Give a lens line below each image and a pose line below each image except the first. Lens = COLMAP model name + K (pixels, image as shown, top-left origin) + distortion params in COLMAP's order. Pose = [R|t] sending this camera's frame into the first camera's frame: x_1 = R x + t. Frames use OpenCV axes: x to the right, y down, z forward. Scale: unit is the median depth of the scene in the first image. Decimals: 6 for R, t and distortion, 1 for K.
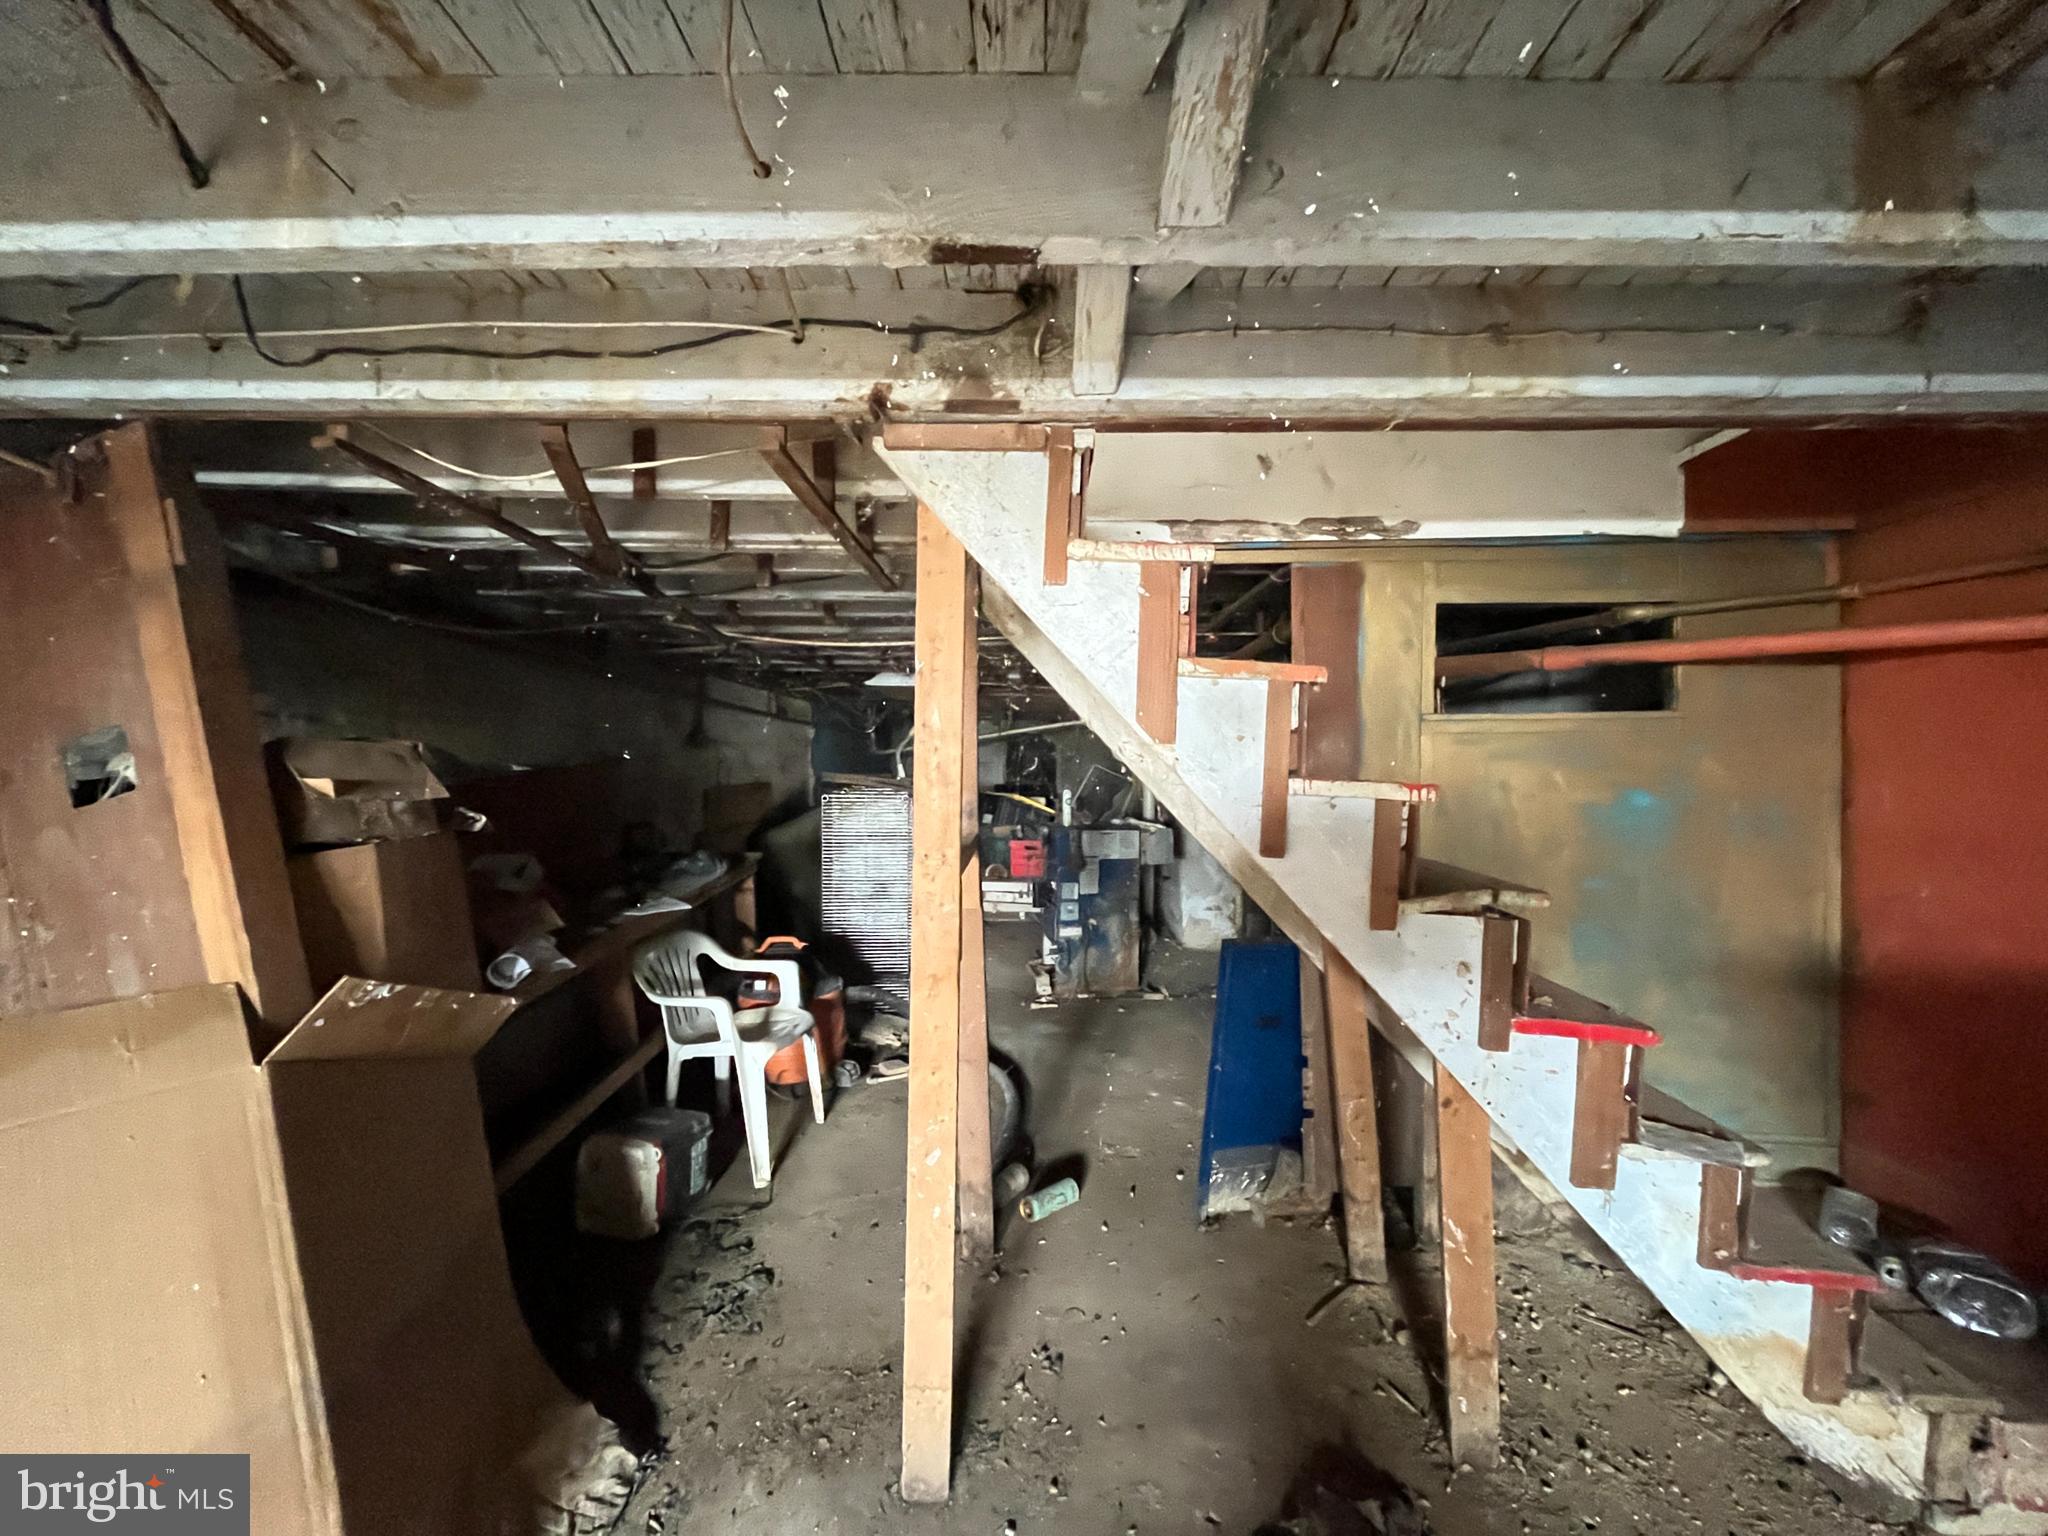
lens RADIAL K [[825.7, 0, 1031.9], [0, 825.7, 769.0], [0, 0, 1]] dist [-0.001580, -0.000380]
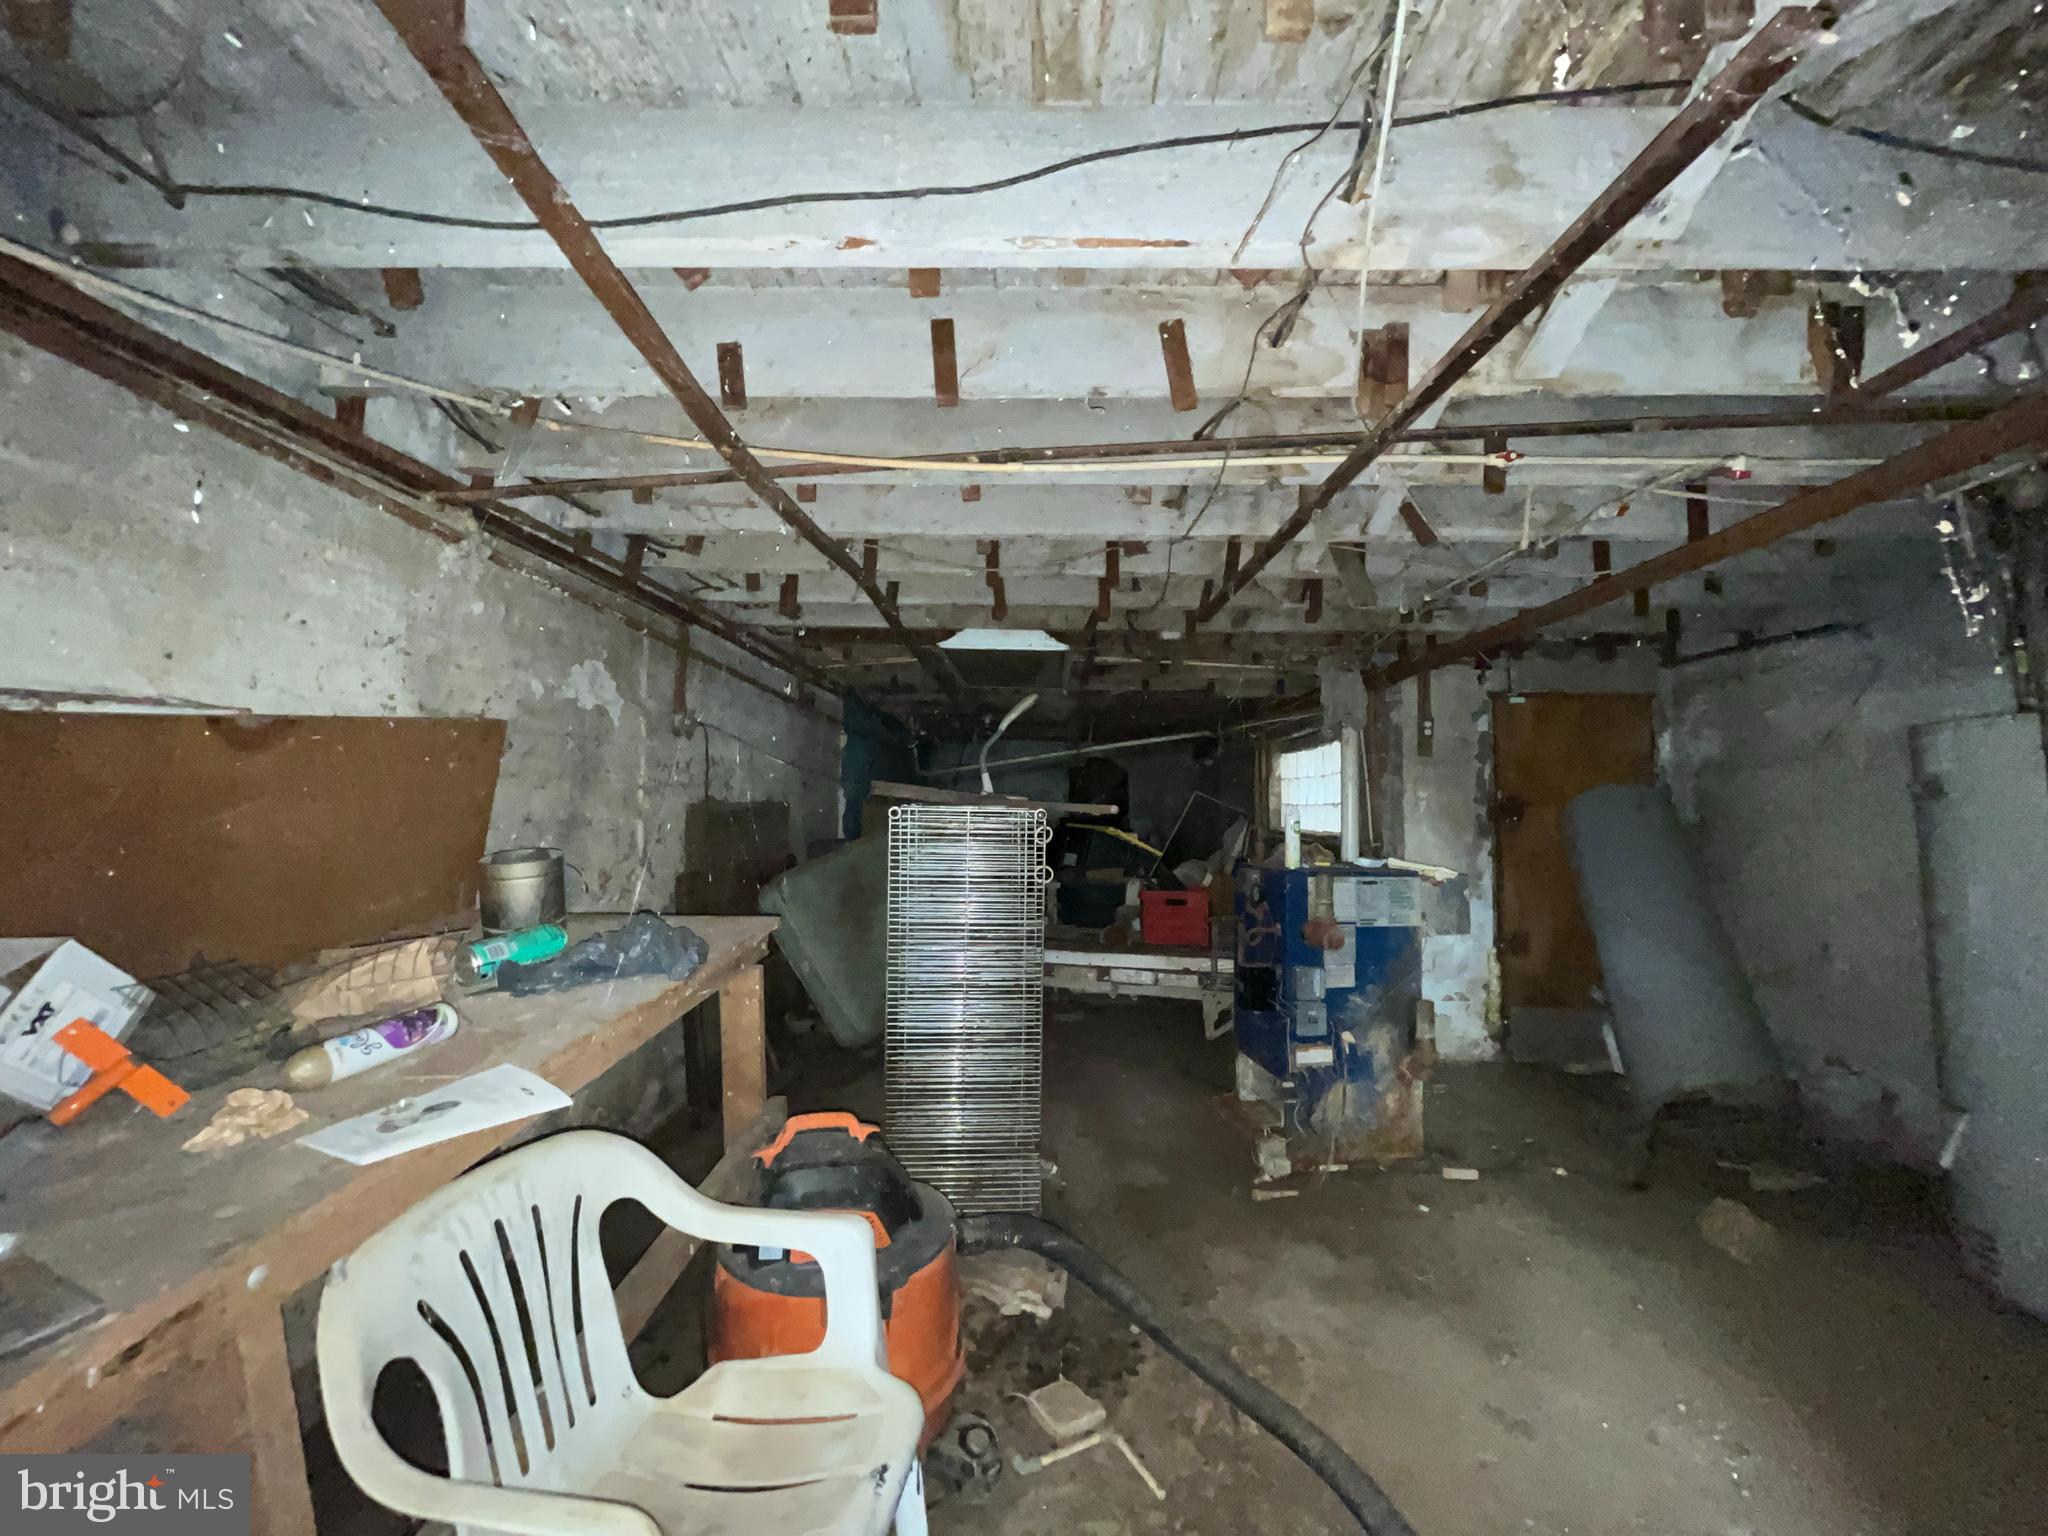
lens RADIAL K [[825.7, 0, 1019.7], [0, 825.7, 764.6], [0, 0, 1]] dist [-0.001580, -0.000380]
pose [[0.999592, 0.007547, -0.027542, -0.137689], [-0.009126, 0.998295, -0.057654, 0.031060], [0.027060, 0.057882, 0.997957, 0.407724]]
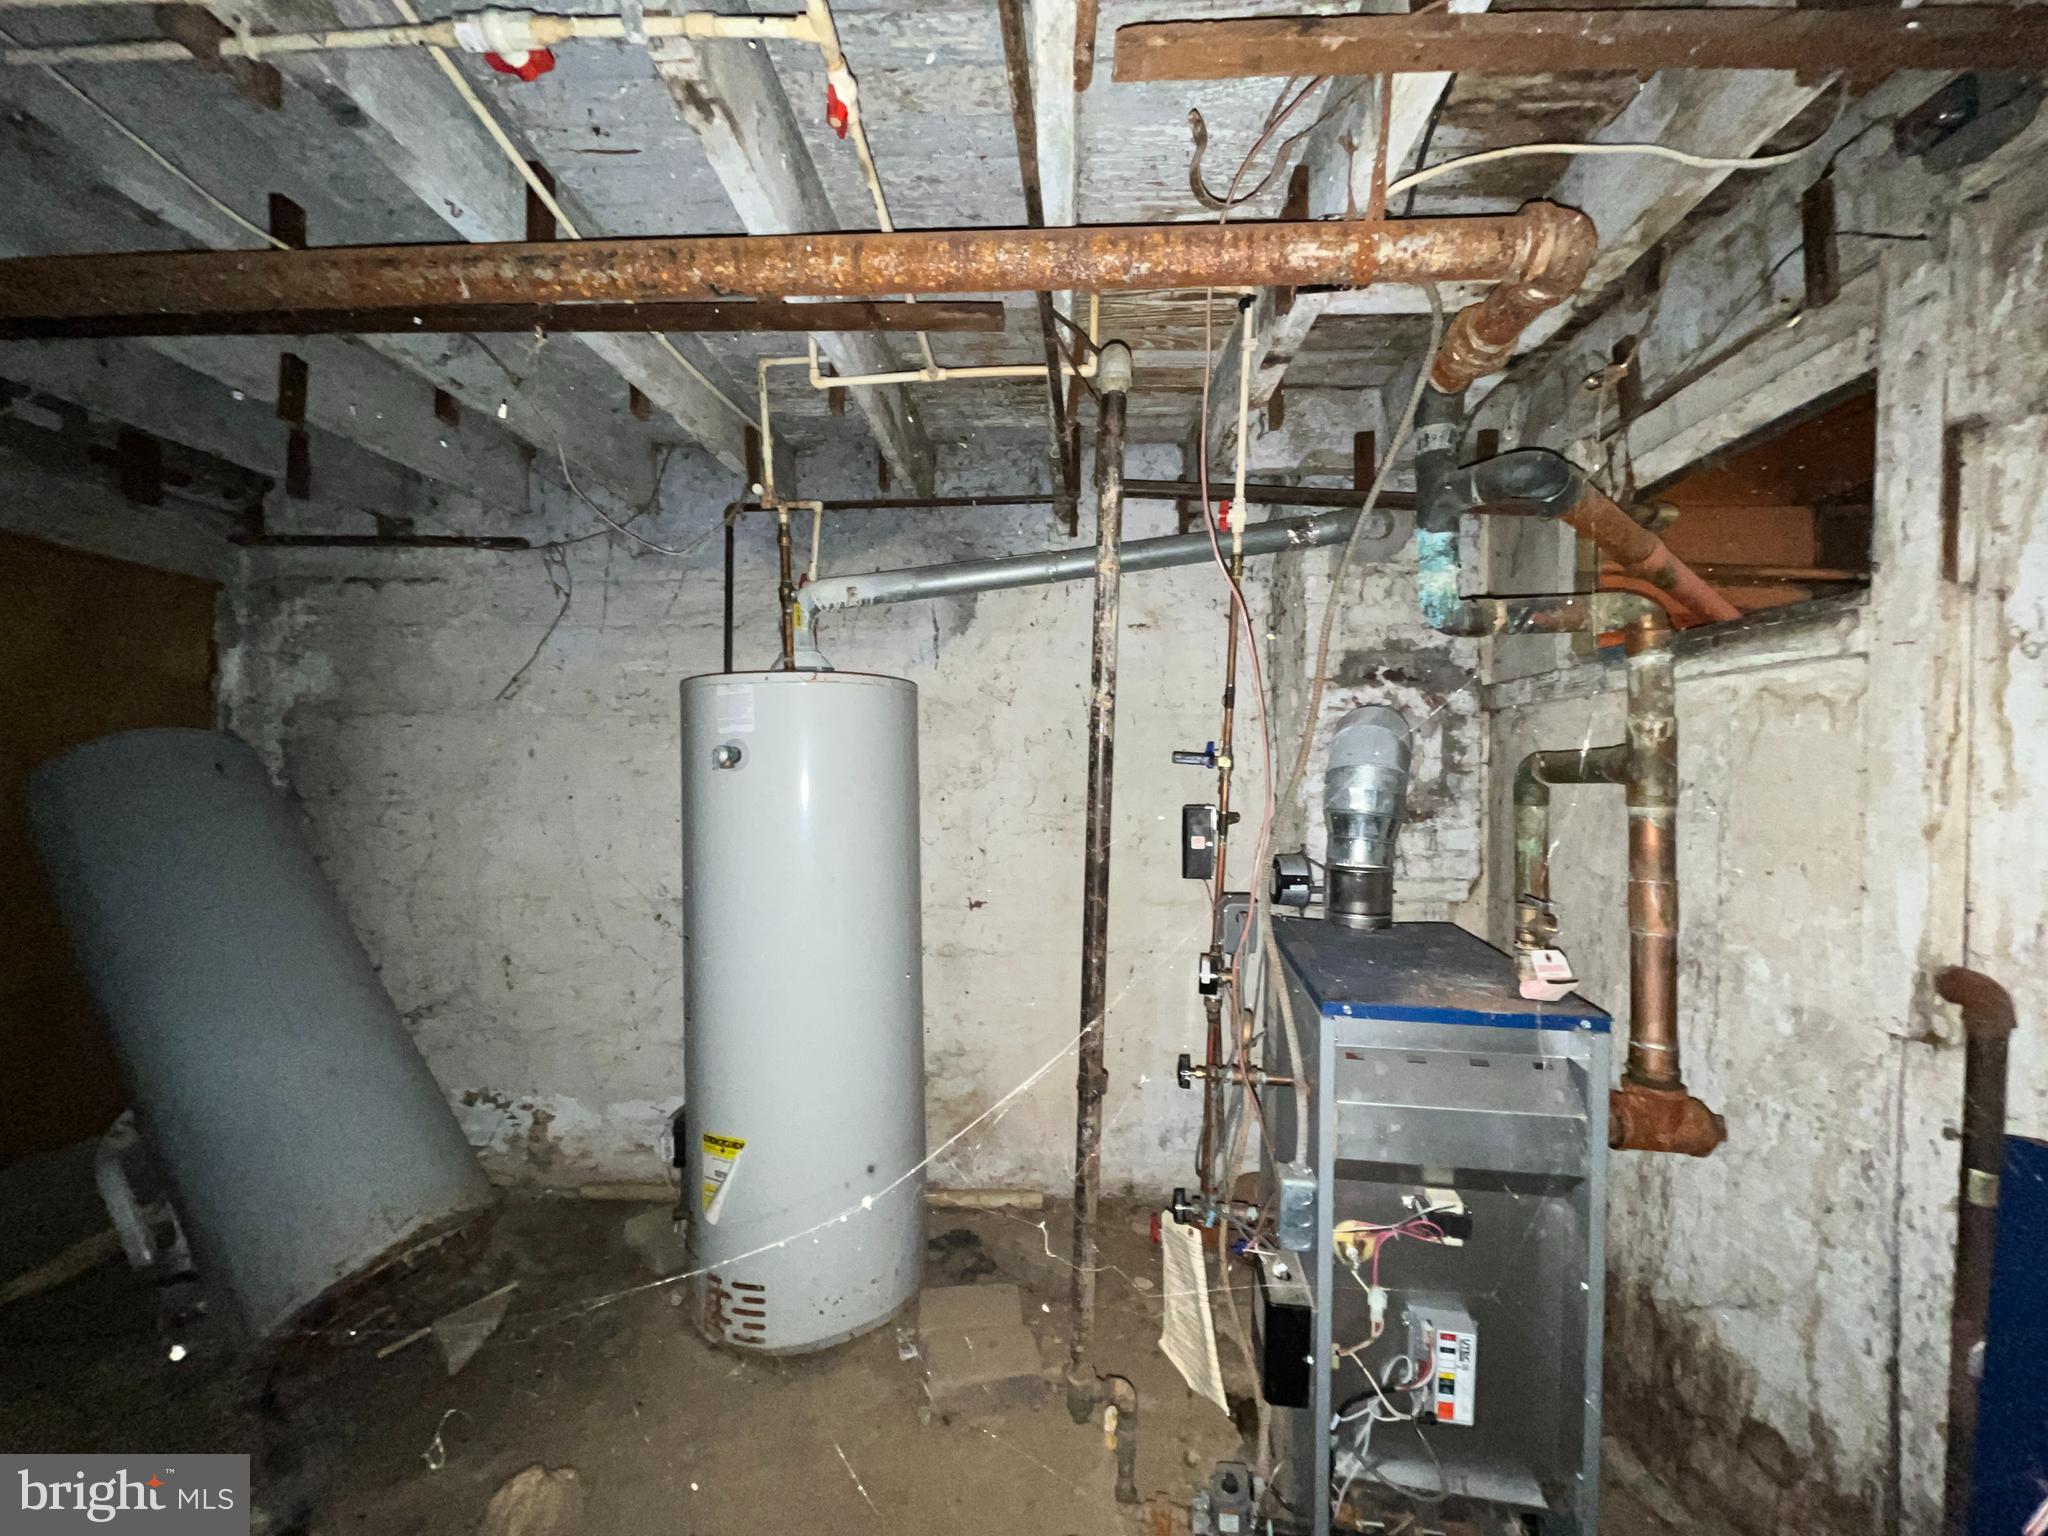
lens RADIAL K [[825.7, 0, 1026.2], [0, 825.7, 770.9], [0, 0, 1]] dist [-0.001580, -0.000380]
pose [[0.052325, 0.009537, 0.998585, -0.002722], [-0.008212, 0.999925, -0.009119, 0.022446], [-0.998596, -0.007723, 0.052400, 0.724071]]
